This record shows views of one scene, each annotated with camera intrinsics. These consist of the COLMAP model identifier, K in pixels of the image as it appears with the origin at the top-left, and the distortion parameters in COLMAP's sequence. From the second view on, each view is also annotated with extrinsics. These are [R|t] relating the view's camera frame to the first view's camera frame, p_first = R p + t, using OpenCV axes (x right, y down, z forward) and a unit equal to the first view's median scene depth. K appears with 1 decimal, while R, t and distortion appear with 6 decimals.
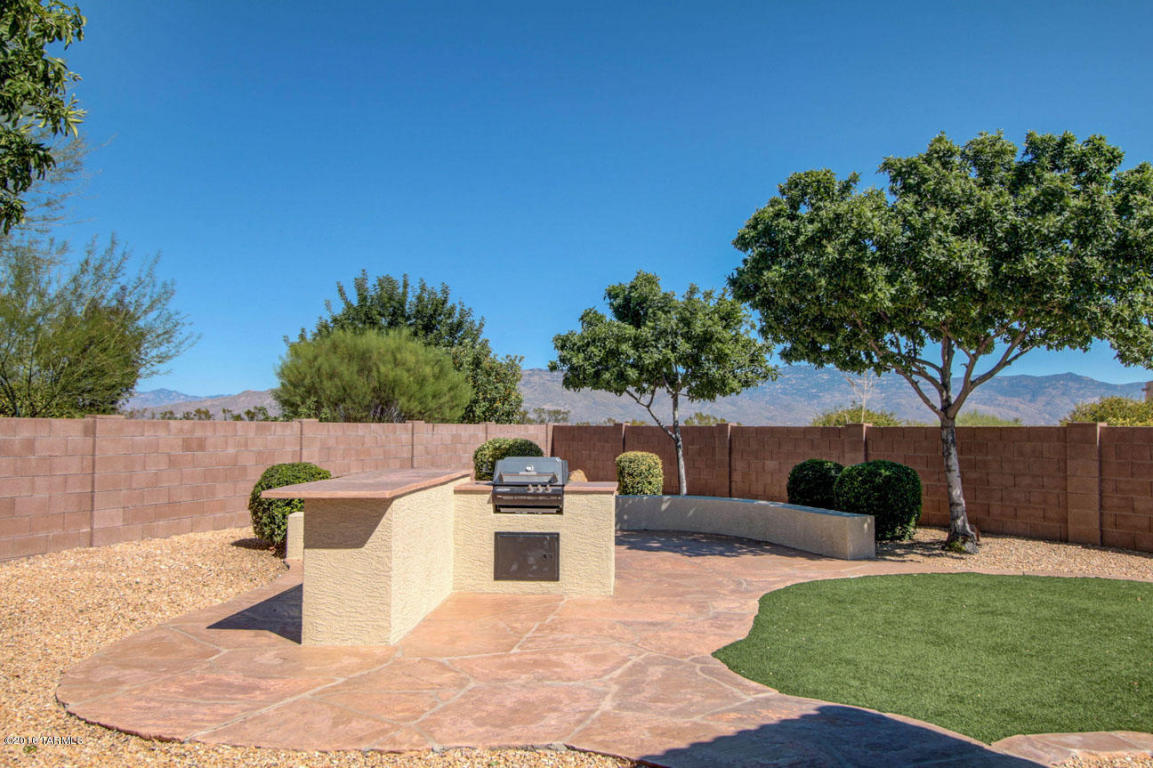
lens RADIAL K [[915.4, 0, 580.3], [0, 915.4, 383.8], [0, 0, 1]] dist [0.014846, -0.002619]
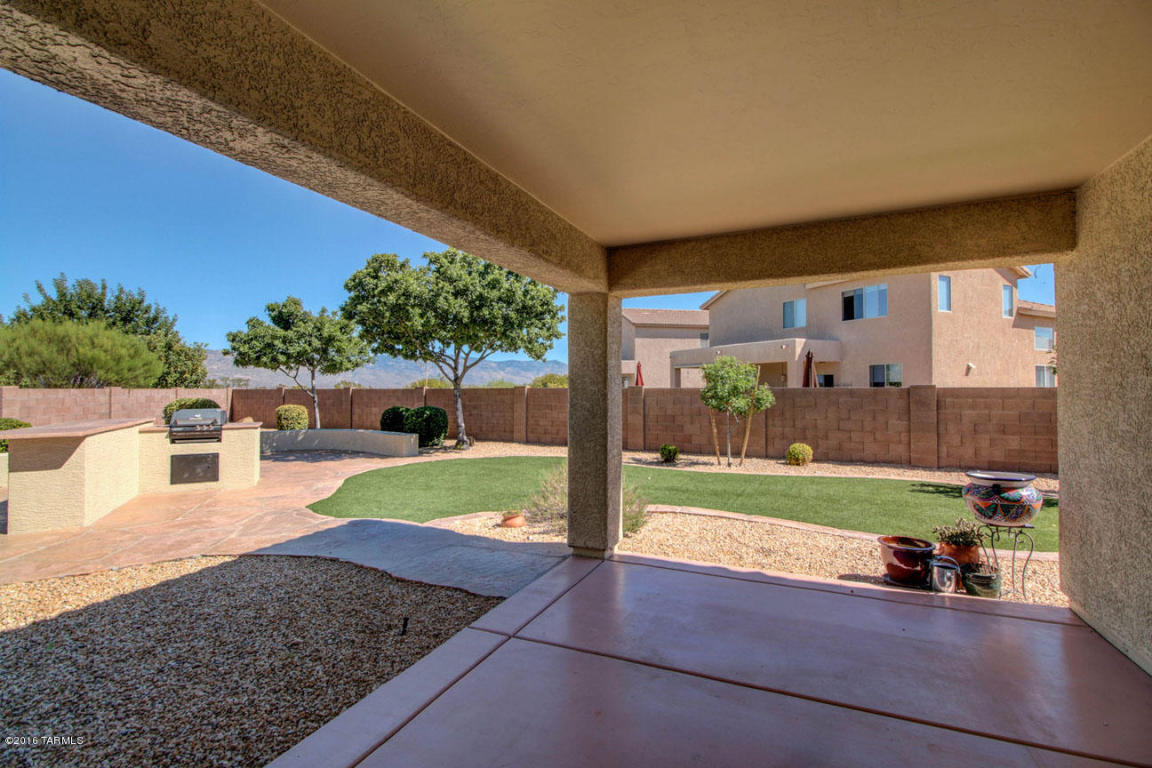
lens RADIAL K [[526.9, 0, 574.3], [0, 526.9, 382.3], [0, 0, 1]] dist [0.024176, -0.010007]
pose [[0.863472, -0.001751, 0.504393, 0.036875], [-0.016570, 0.999356, 0.031835, -0.008704], [-0.504124, -0.035847, 0.862887, -0.137719]]
